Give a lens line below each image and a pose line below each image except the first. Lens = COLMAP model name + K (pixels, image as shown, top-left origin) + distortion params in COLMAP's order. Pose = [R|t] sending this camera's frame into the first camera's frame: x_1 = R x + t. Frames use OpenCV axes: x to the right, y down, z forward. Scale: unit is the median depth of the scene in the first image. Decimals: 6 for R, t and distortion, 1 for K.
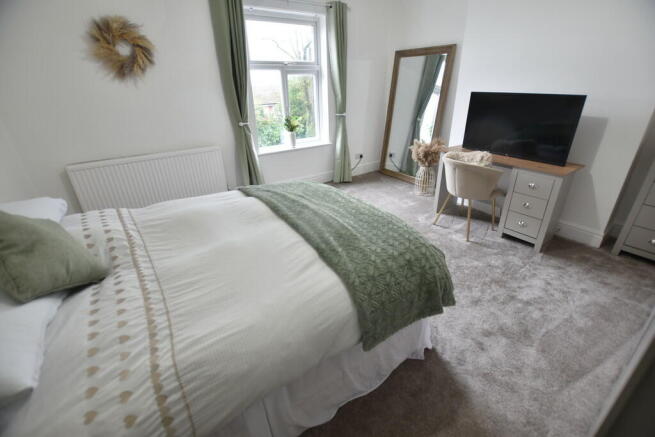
lens RADIAL K [[288.9, 0, 330.3], [0, 288.9, 218.6], [0, 0, 1]] dist [-0.018117, -0.000263]
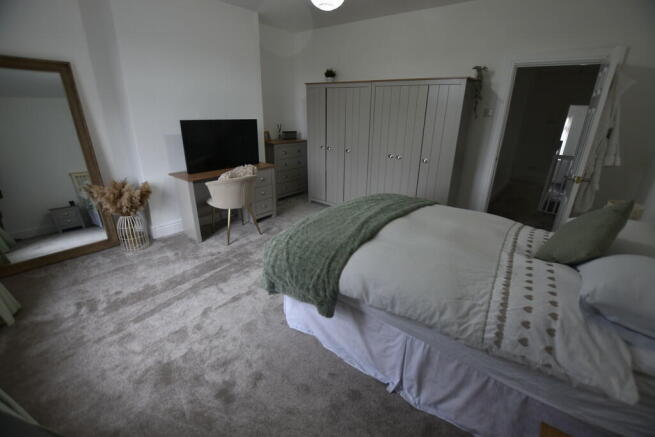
lens RADIAL K [[288.9, 0, 330.3], [0, 288.9, 218.6], [0, 0, 1]] dist [-0.018117, -0.000263]
pose [[-0.341016, -0.295355, 0.892454, -0.572366], [0.382351, 0.823708, 0.418704, -0.302779], [-0.858787, 0.484015, -0.167968, 0.707487]]
